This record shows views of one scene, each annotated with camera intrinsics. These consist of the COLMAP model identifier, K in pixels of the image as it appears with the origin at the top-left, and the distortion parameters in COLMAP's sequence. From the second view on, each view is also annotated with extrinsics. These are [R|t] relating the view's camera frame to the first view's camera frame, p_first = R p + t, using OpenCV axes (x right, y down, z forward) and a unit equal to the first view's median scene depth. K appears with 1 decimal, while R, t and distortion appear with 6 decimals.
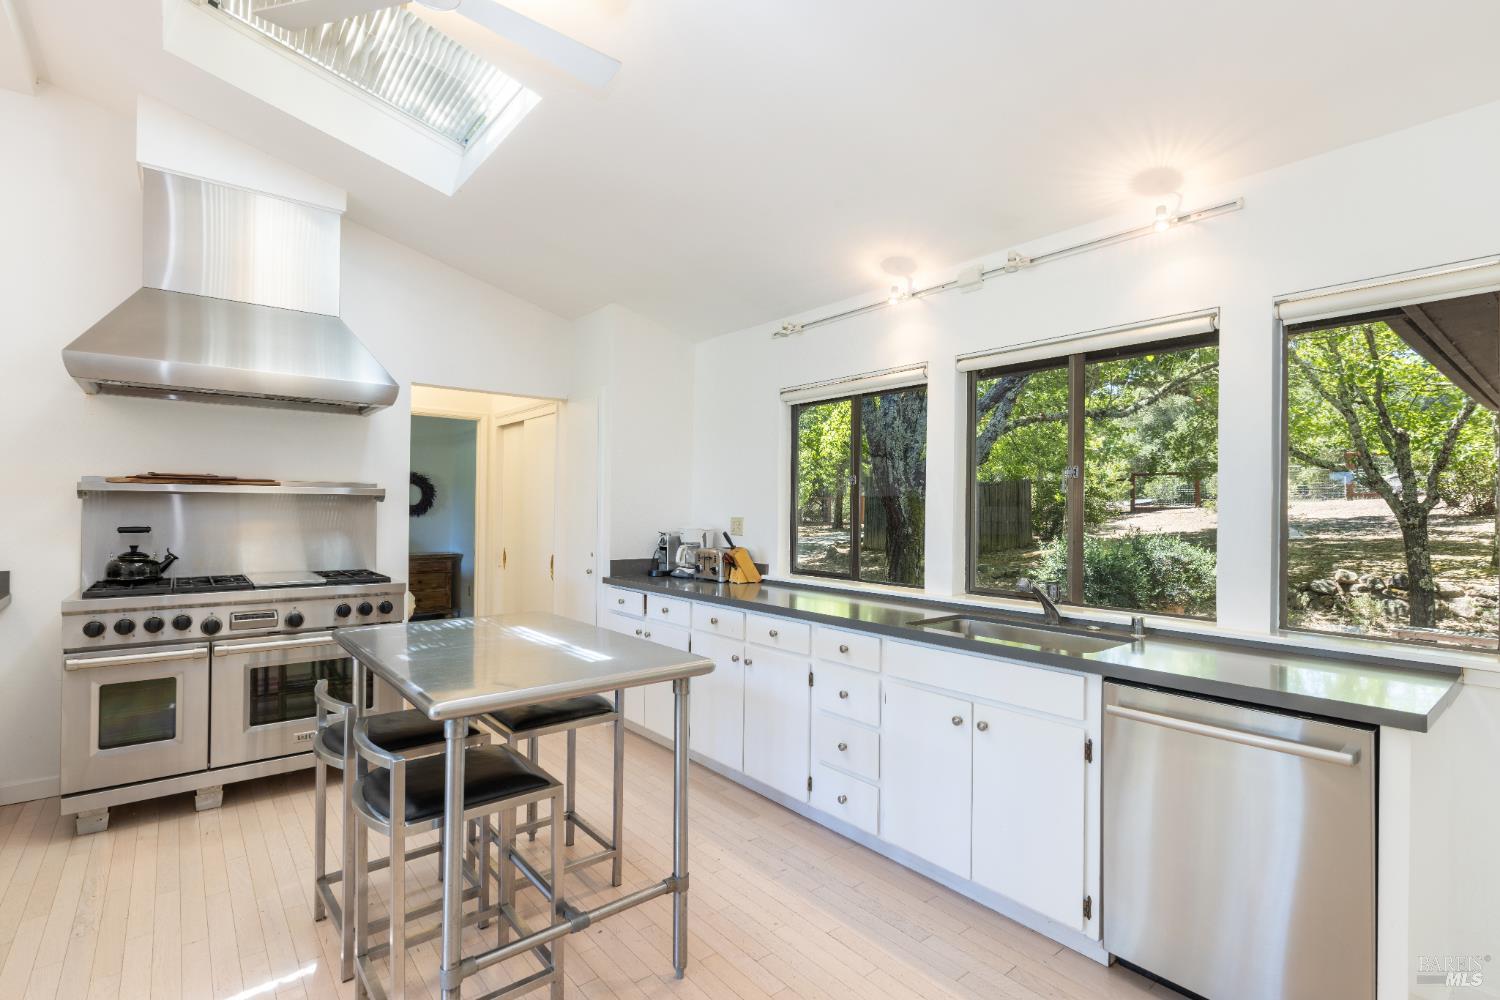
lens RADIAL K [[703.3, 0, 749.5], [0, 703.3, 500.1], [0, 0, 1]] dist [-0.001470, -0.000015]
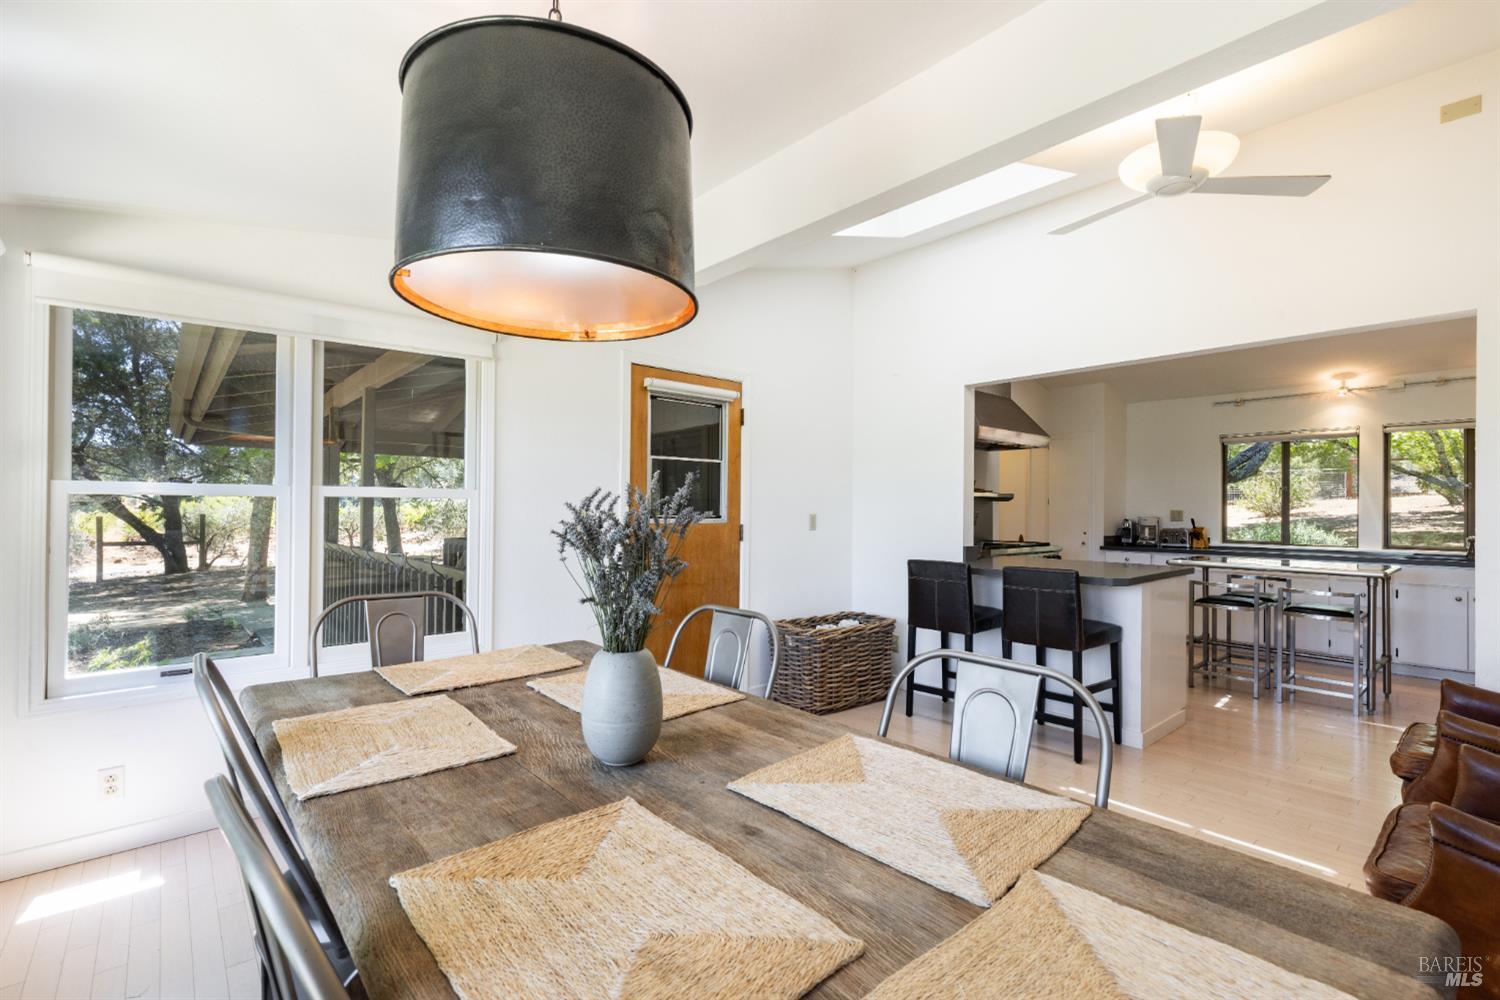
lens RADIAL K [[675.6, 0, 762.1], [0, 675.6, 499.2], [0, 0, 1]] dist [0.008168, 0.000160]
pose [[0.999526, -0.001492, 0.030747, -1.975877], [0.001547, 0.999997, -0.001769, -0.000368], [-0.030744, 0.001816, 0.999526, -1.091603]]
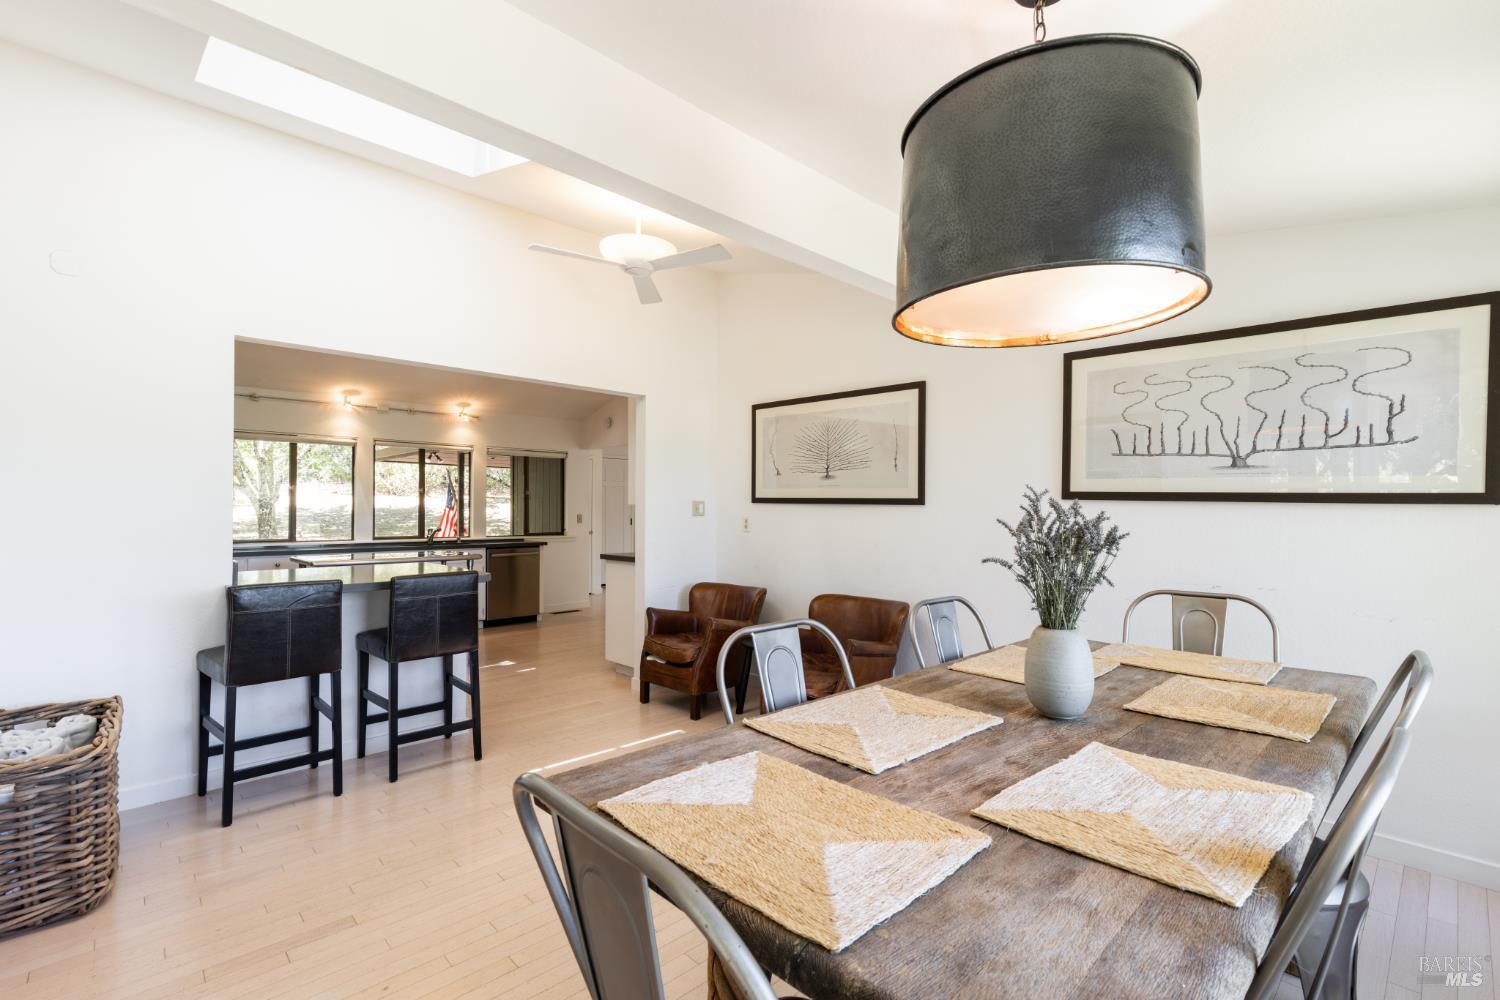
lens RADIAL K [[675.6, 0, 749.3], [0, 675.6, 503.6], [0, 0, 1]] dist [0.008168, 0.000160]
pose [[-0.058931, 0.000220, 0.998262, -2.760075], [-0.012227, 0.999925, -0.000942, -0.001123], [-0.998187, -0.012262, -0.058924, -0.159776]]
